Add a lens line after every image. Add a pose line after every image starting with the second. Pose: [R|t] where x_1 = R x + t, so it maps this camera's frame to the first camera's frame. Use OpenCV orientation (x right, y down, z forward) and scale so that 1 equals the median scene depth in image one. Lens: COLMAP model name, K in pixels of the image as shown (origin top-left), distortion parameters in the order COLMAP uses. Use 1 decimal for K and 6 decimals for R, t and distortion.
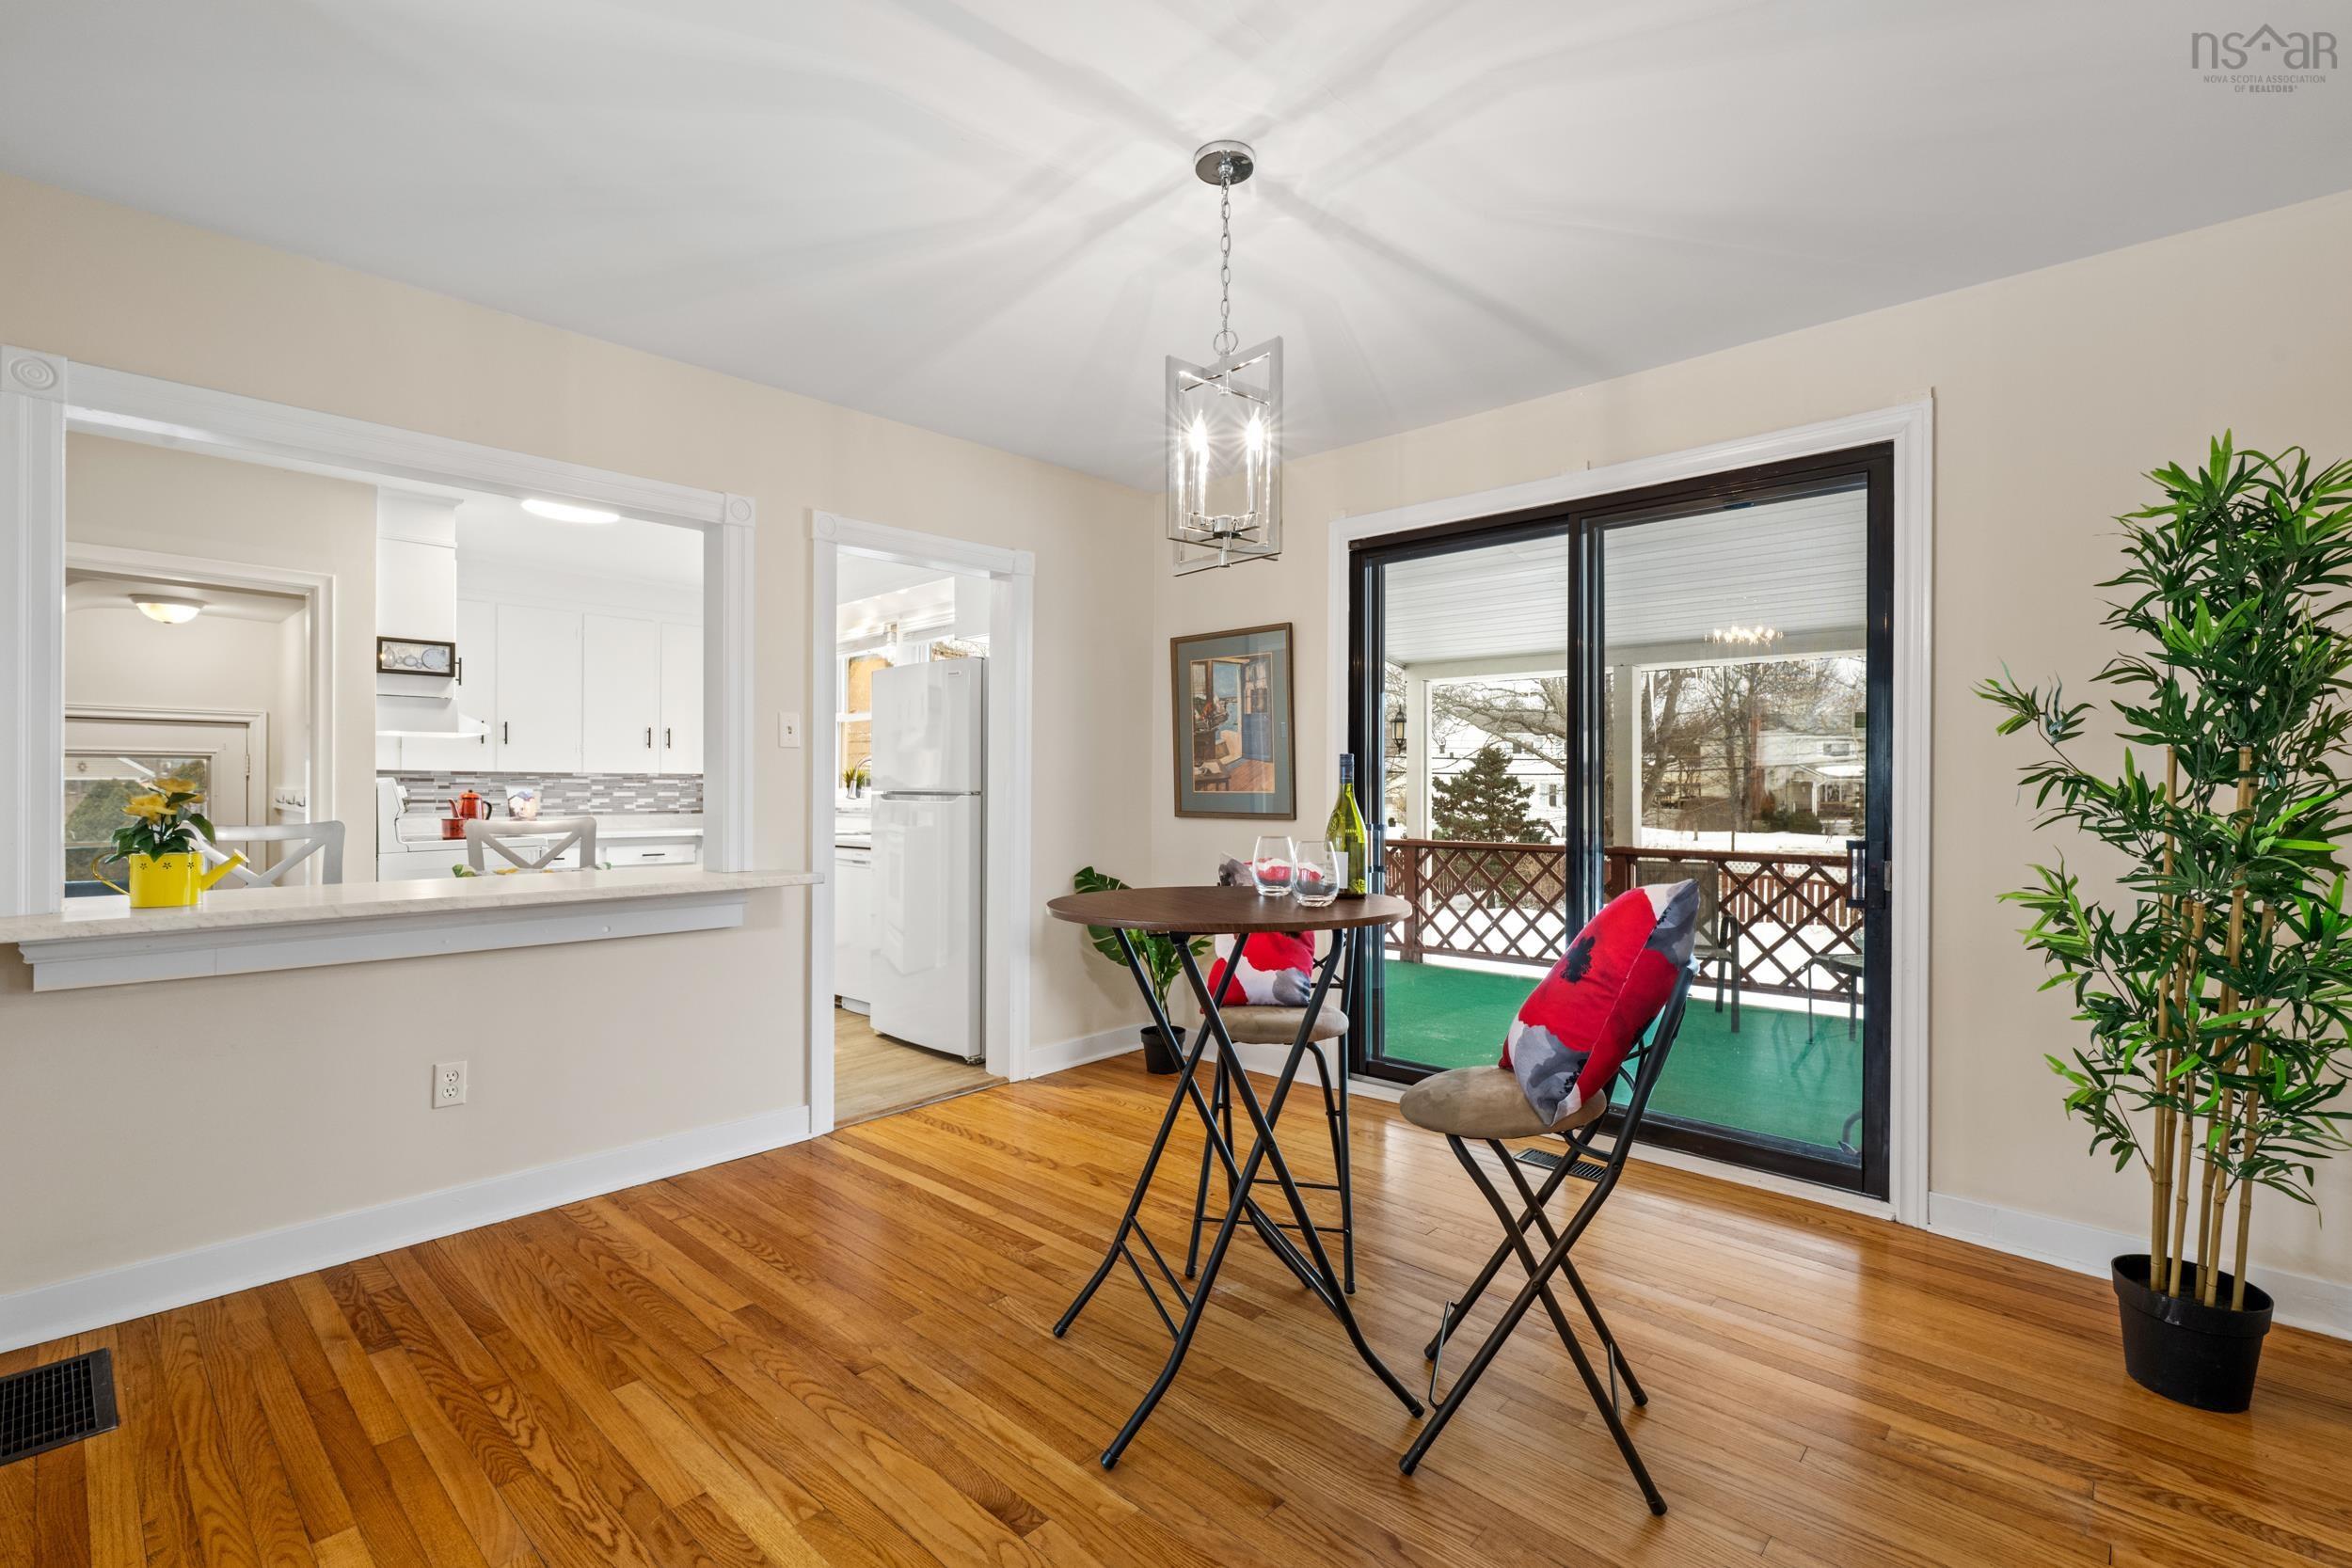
lens RADIAL K [[1061.9, 0, 1188.7], [0, 1061.9, 787.2], [0, 0, 1]] dist [0.003124, -0.002255]
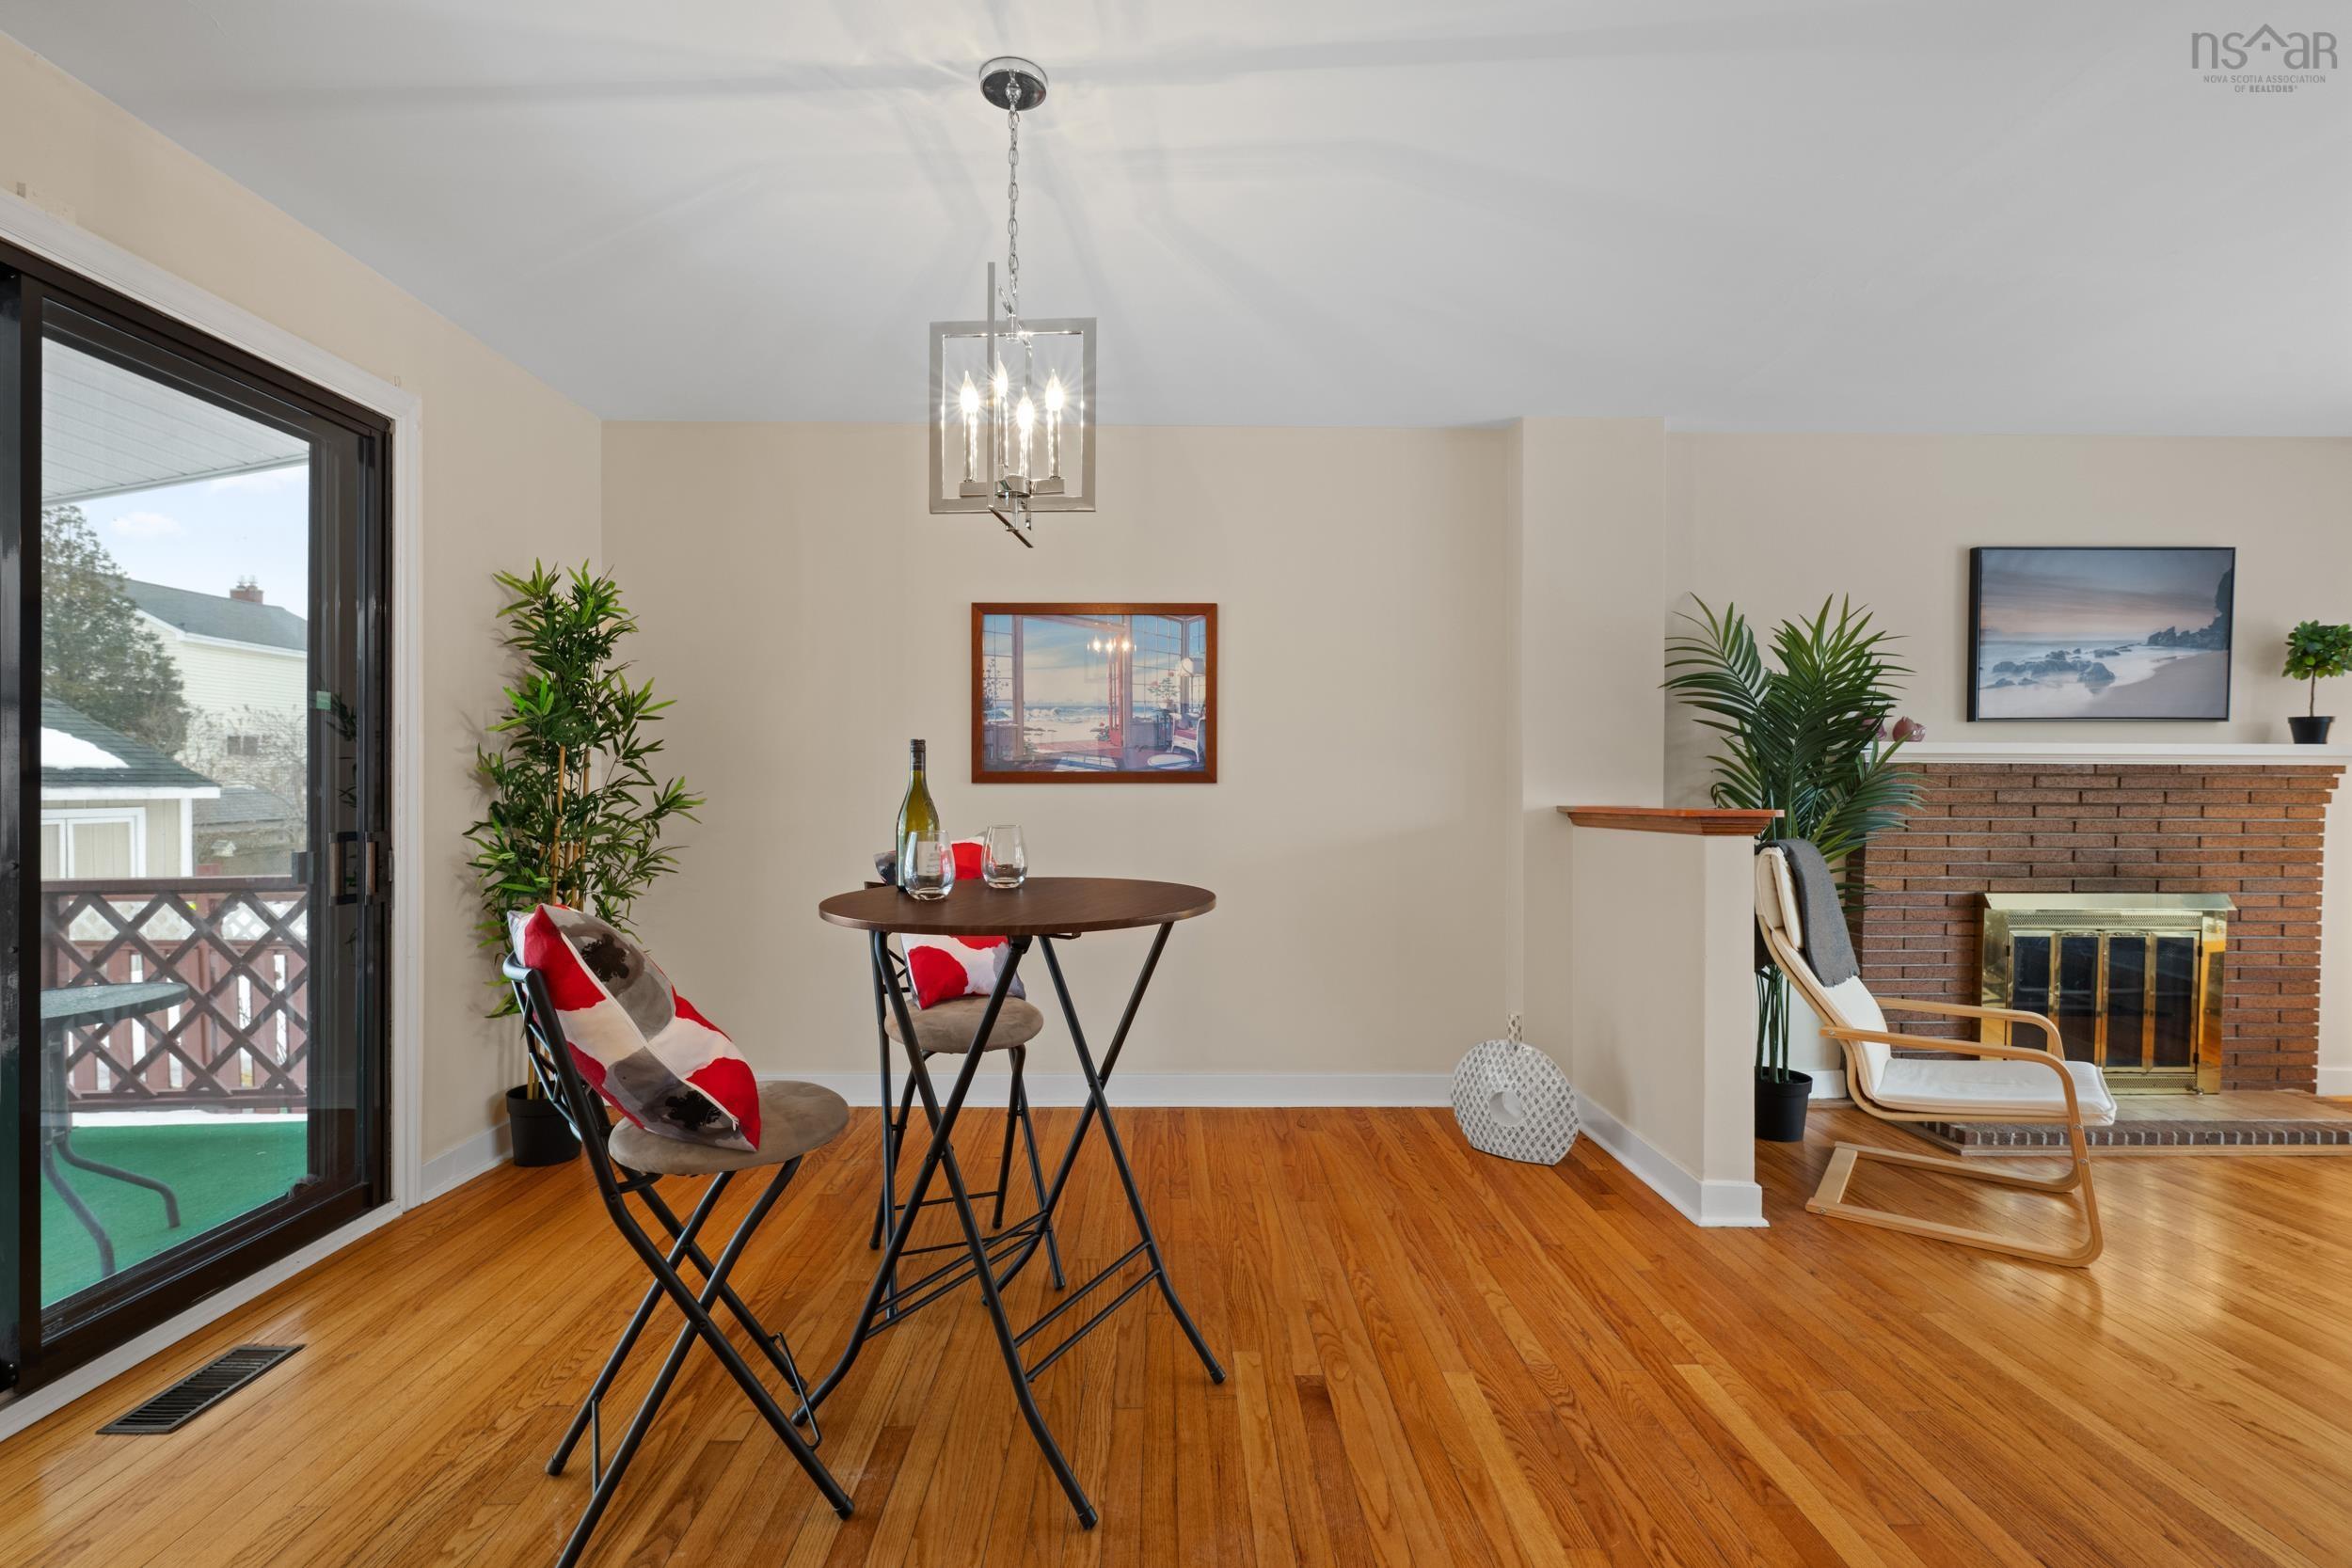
lens RADIAL K [[1061.9, 0, 1168.8], [0, 1061.9, 783.4], [0, 0, 1]] dist [0.003124, -0.002255]
pose [[-0.686708, -0.005965, 0.726909, -0.441648], [-0.000859, 0.999972, 0.007394, 0.000491], [-0.726933, 0.004453, -0.686694, 0.937884]]
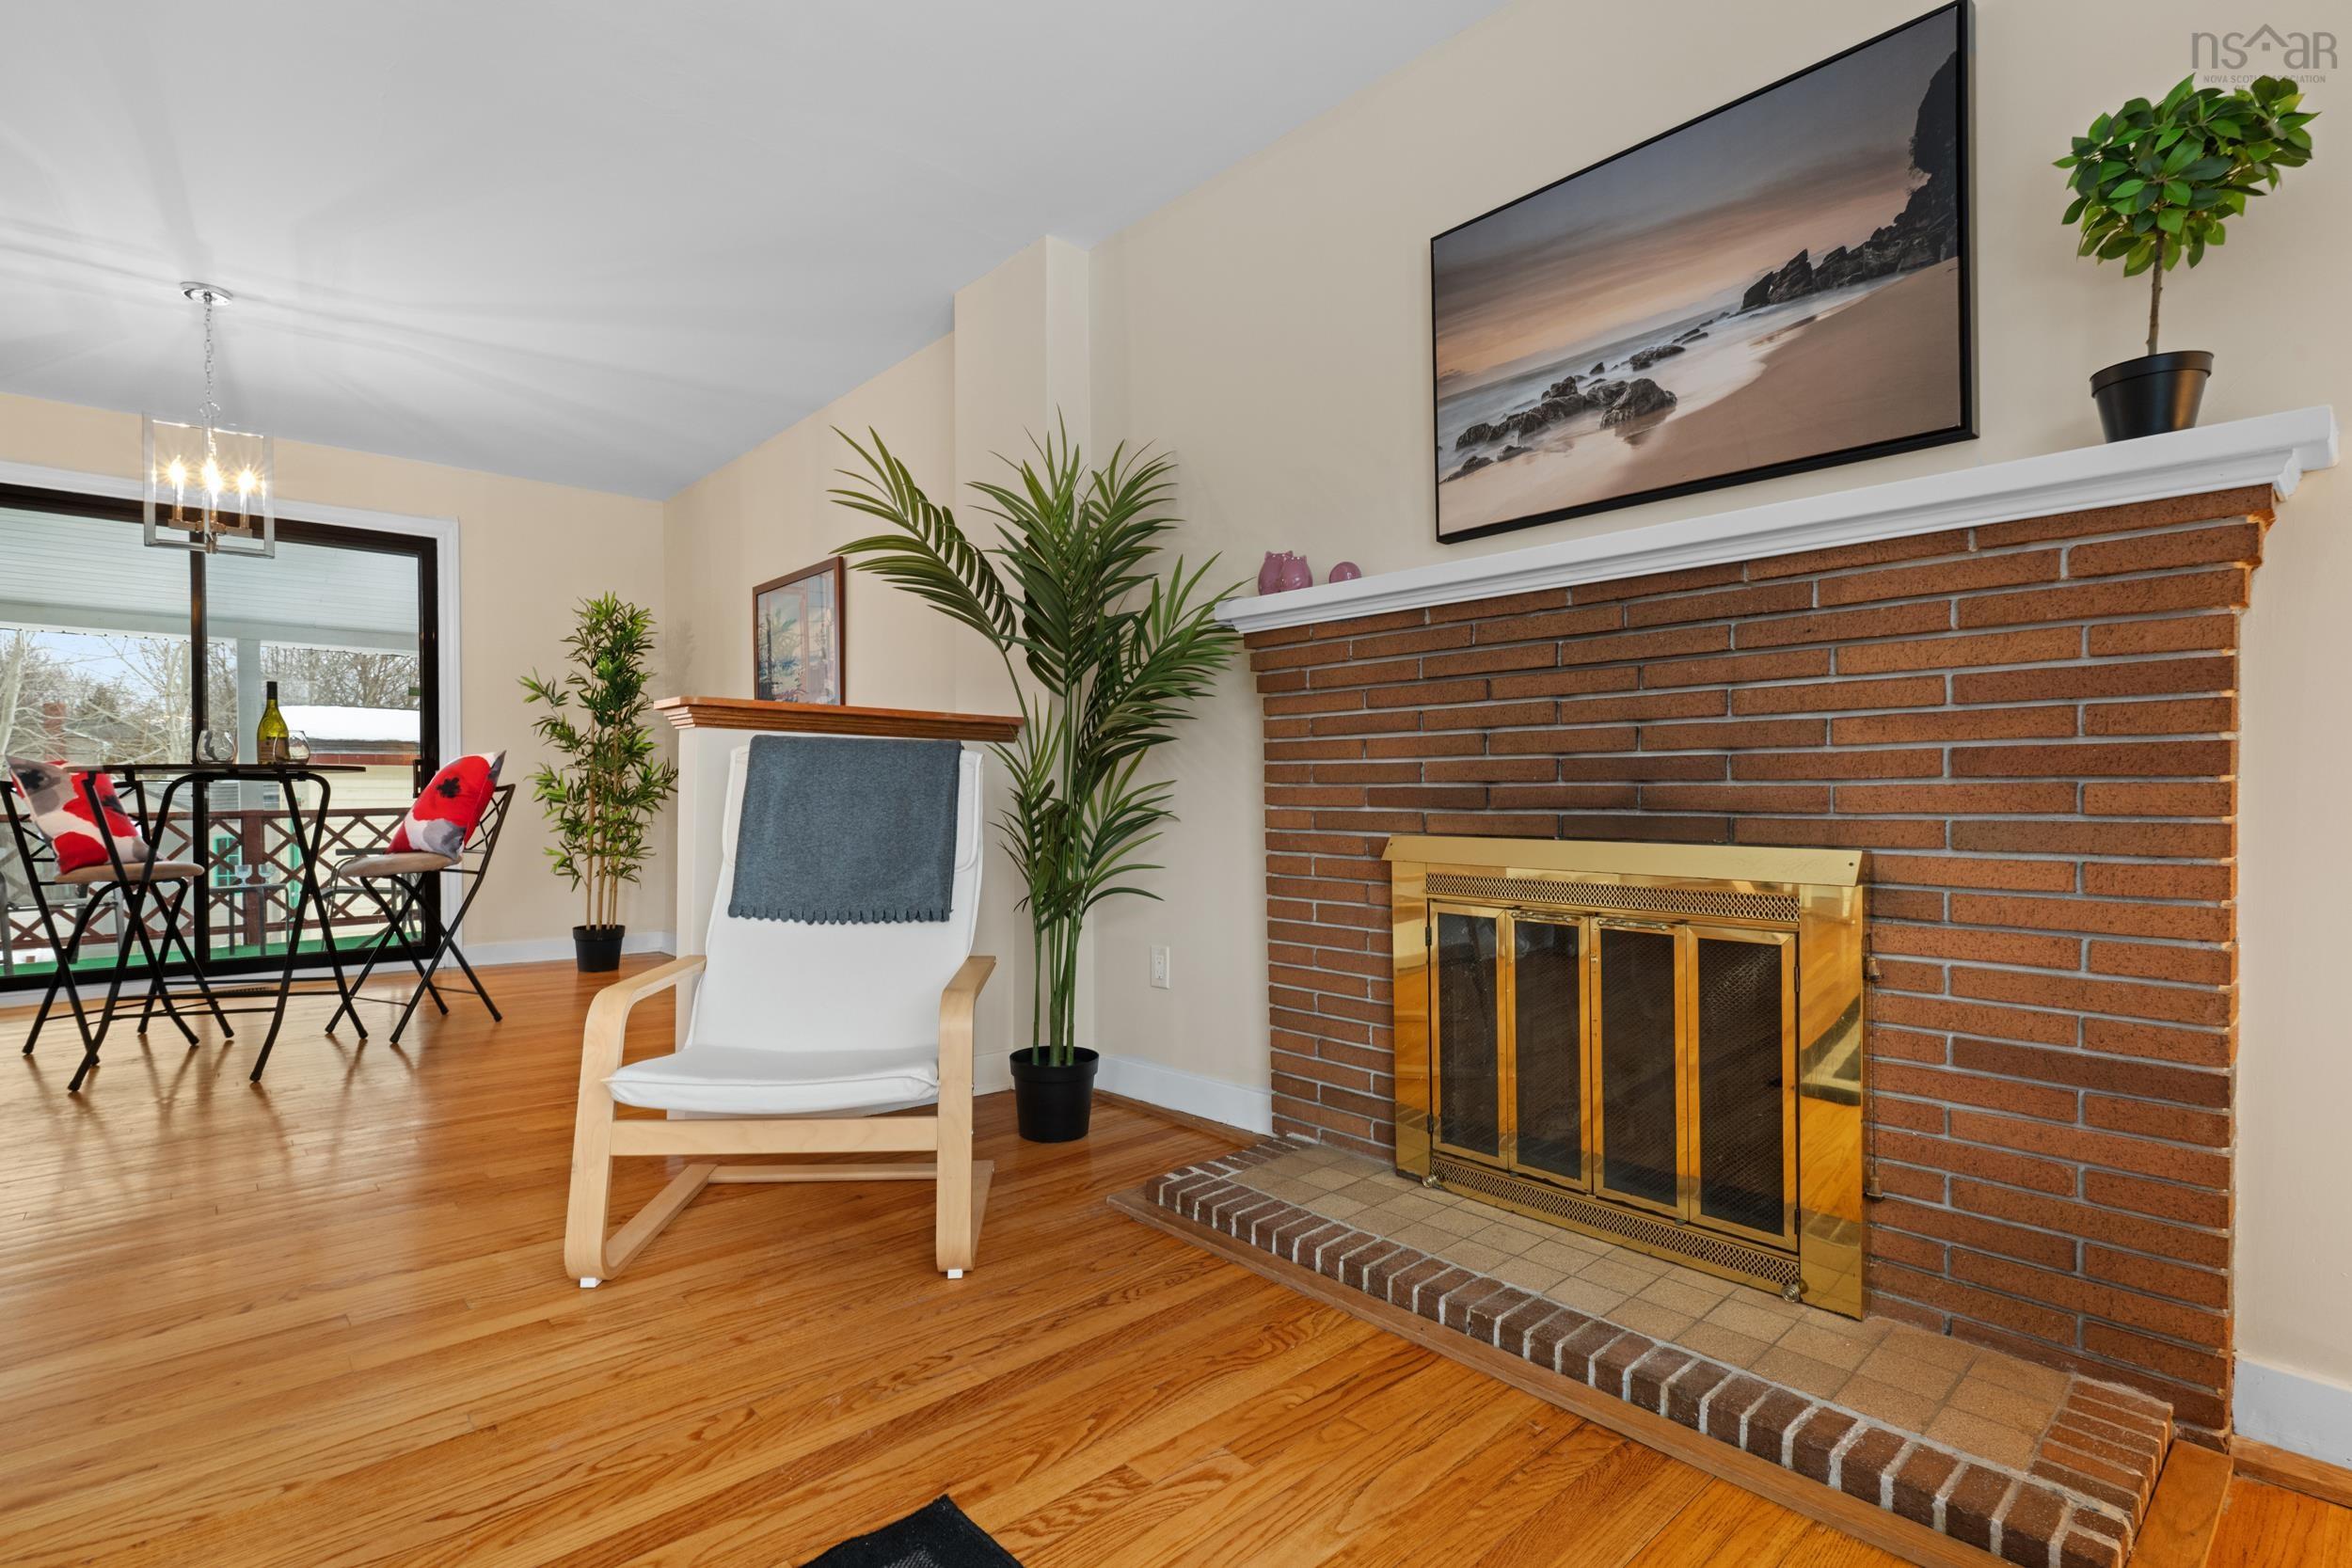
lens RADIAL K [[1100.4, 0, 1175.5], [0, 1100.4, 809.6], [0, 0, 1]] dist [-0.003923, 0.002107]
pose [[0.087239, -0.016718, 0.996047, -0.891151], [0.007165, 0.999844, 0.016155, 0.093318], [-0.996162, 0.005727, 0.087345, -0.336243]]
